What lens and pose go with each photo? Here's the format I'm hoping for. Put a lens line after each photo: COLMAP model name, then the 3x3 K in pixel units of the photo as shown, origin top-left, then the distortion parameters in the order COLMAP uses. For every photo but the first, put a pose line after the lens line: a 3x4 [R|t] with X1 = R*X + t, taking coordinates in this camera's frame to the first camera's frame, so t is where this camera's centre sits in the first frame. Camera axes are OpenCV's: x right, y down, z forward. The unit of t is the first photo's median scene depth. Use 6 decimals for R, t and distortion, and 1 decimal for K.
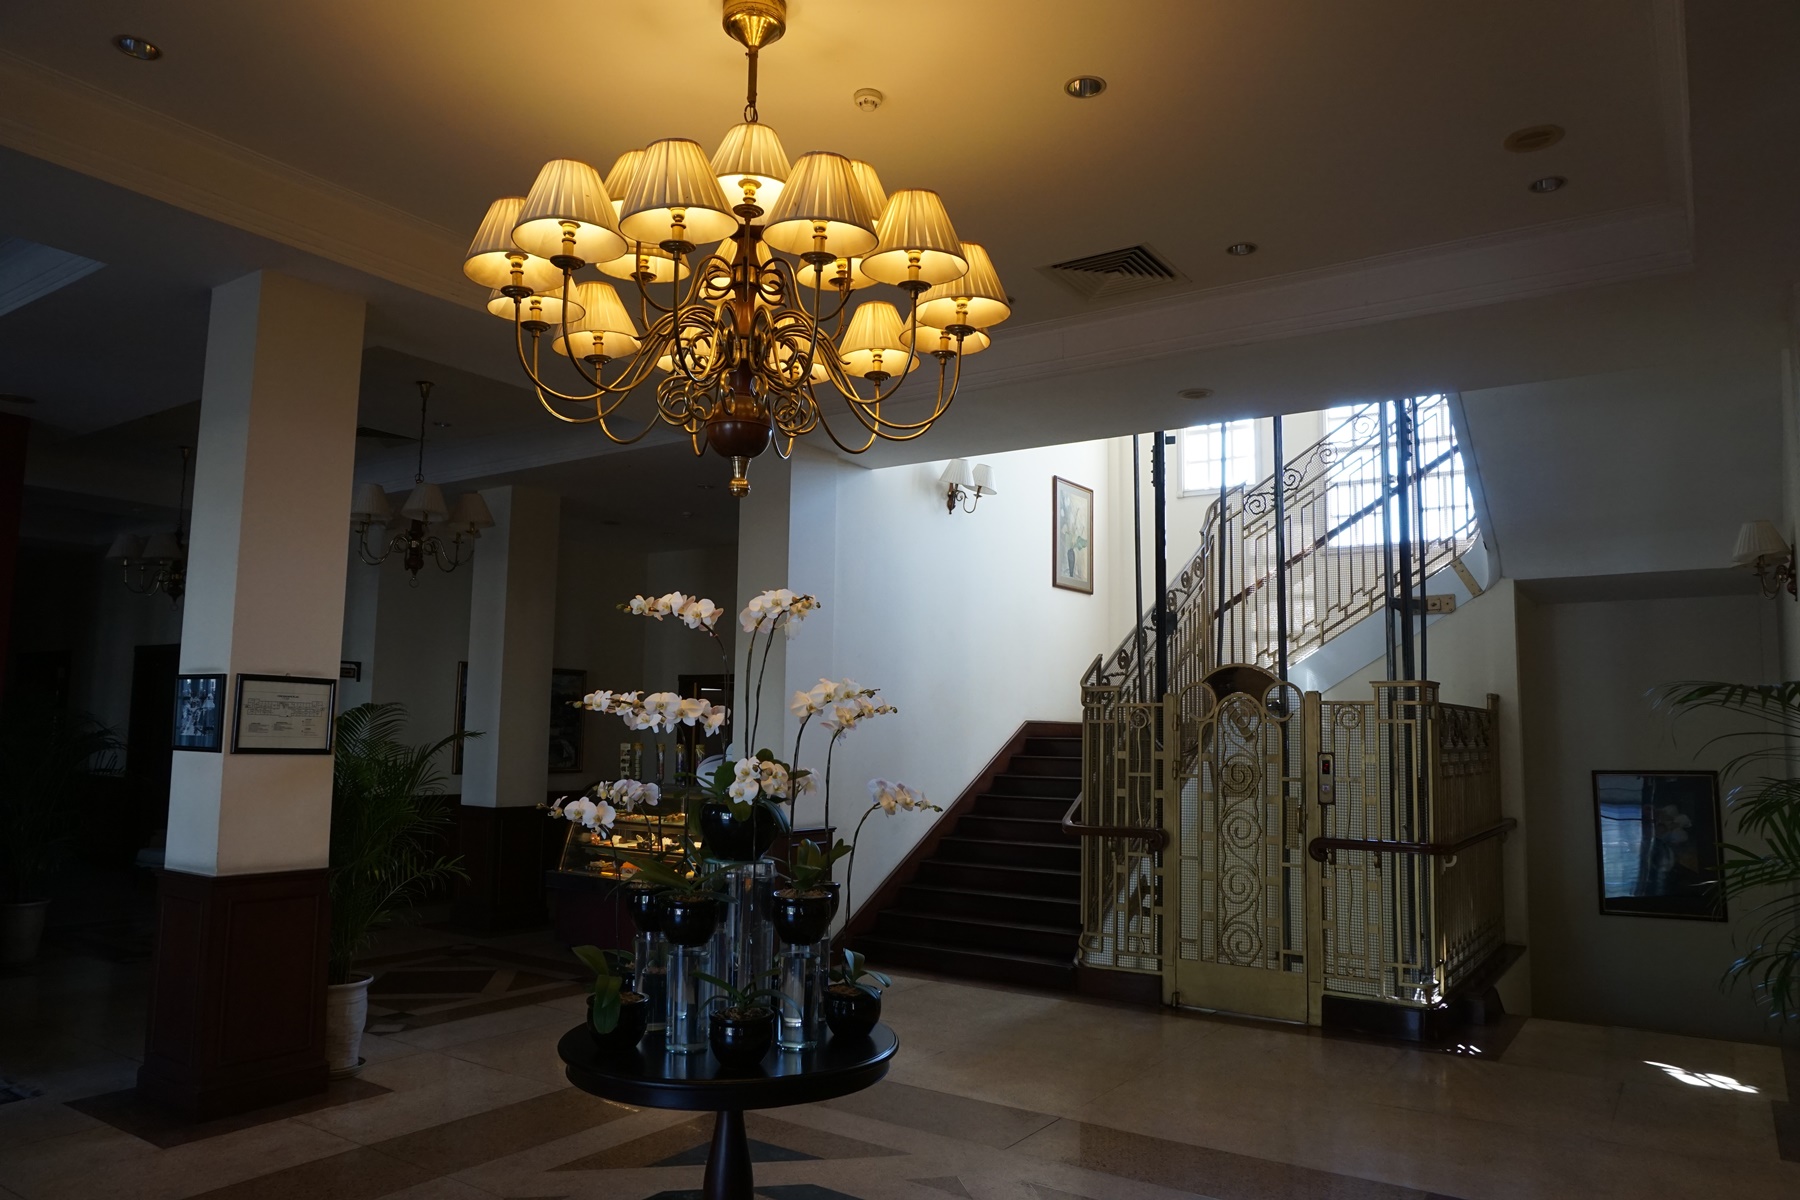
lens RADIAL K [[1213.5, 0, 894.1], [0, 1213.5, 600.4], [0, 0, 1]] dist [-0.052476, 0.012754]
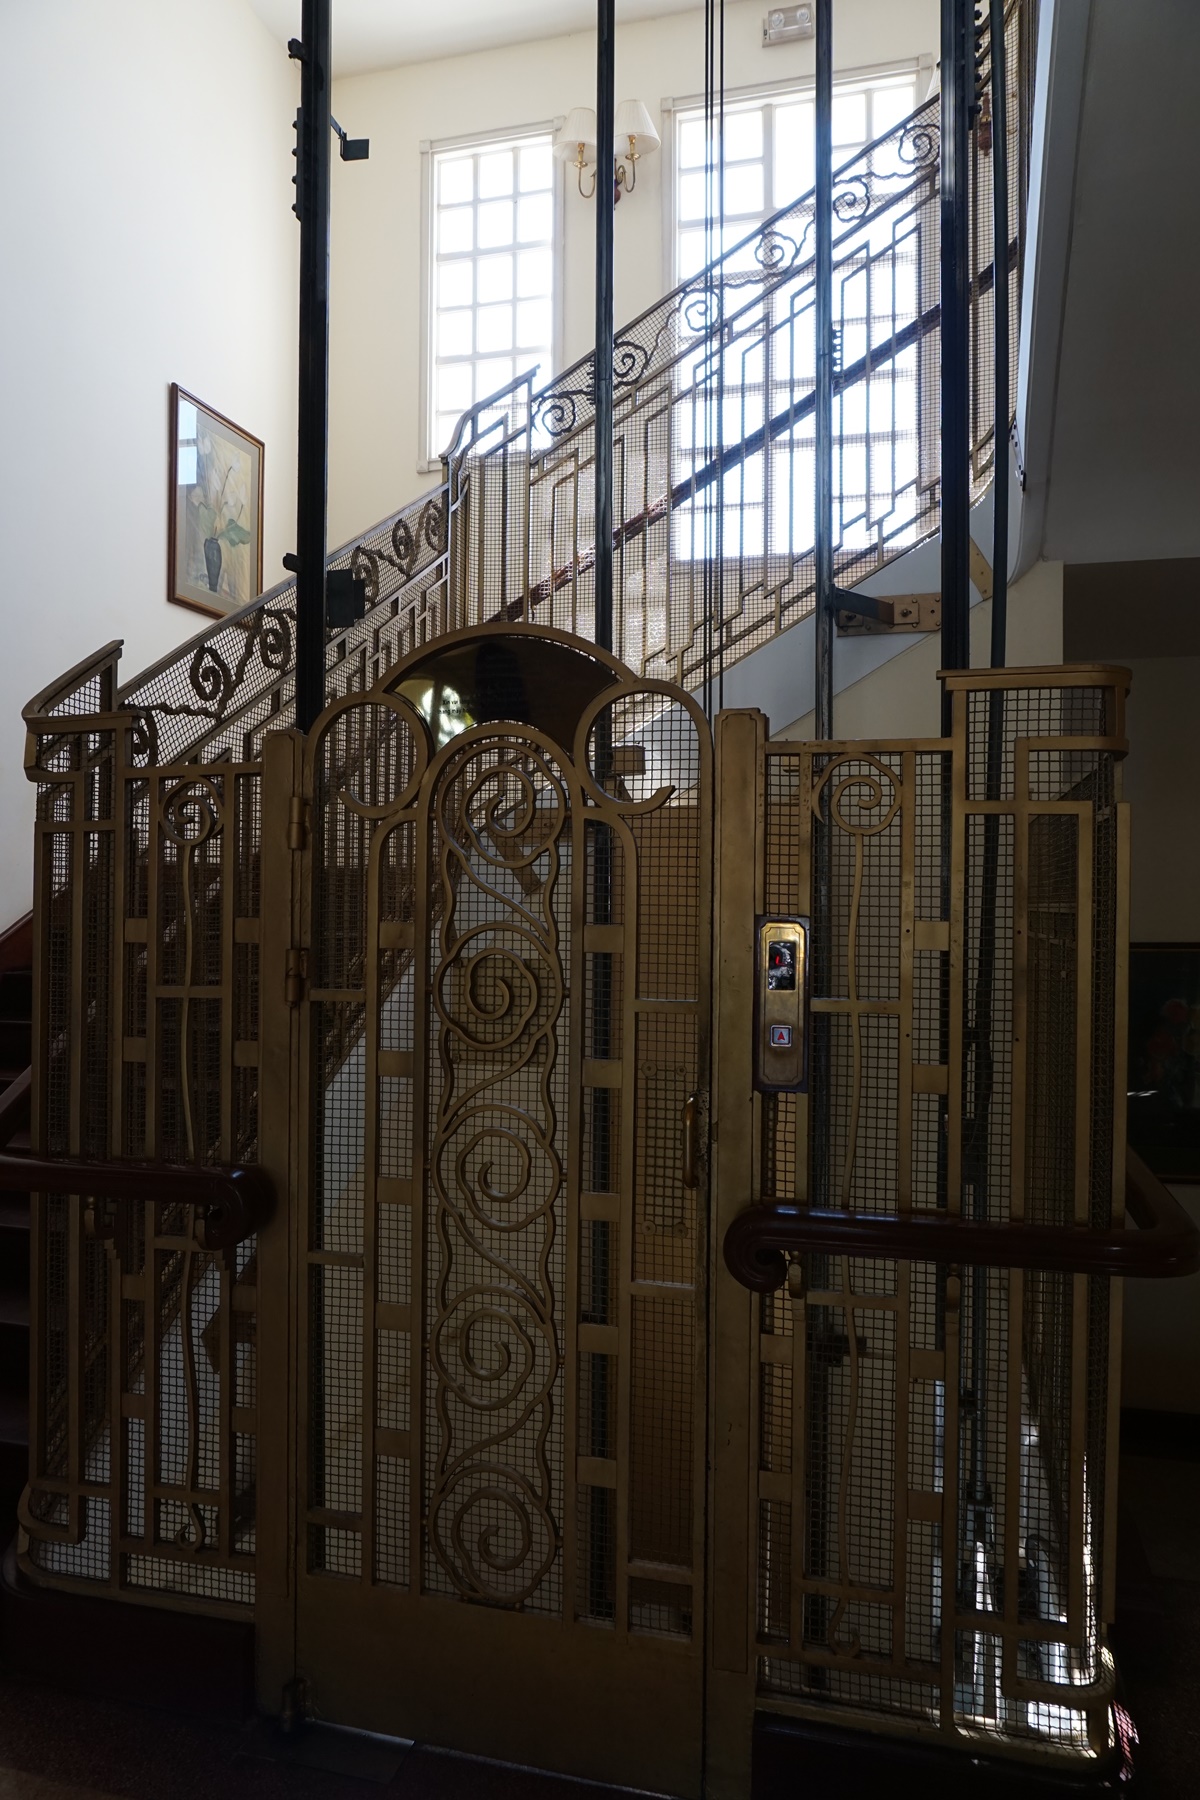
lens RADIAL K [[1213.5, 0, 600.6], [0, 1213.5, 902.9], [0, 0, 1]] dist [-0.052476, 0.012754]
pose [[0.942872, -0.009824, 0.333010, 0.162238], [-0.026848, 0.994074, 0.105343, 0.069295], [-0.332071, -0.108265, 0.937020, 0.548840]]
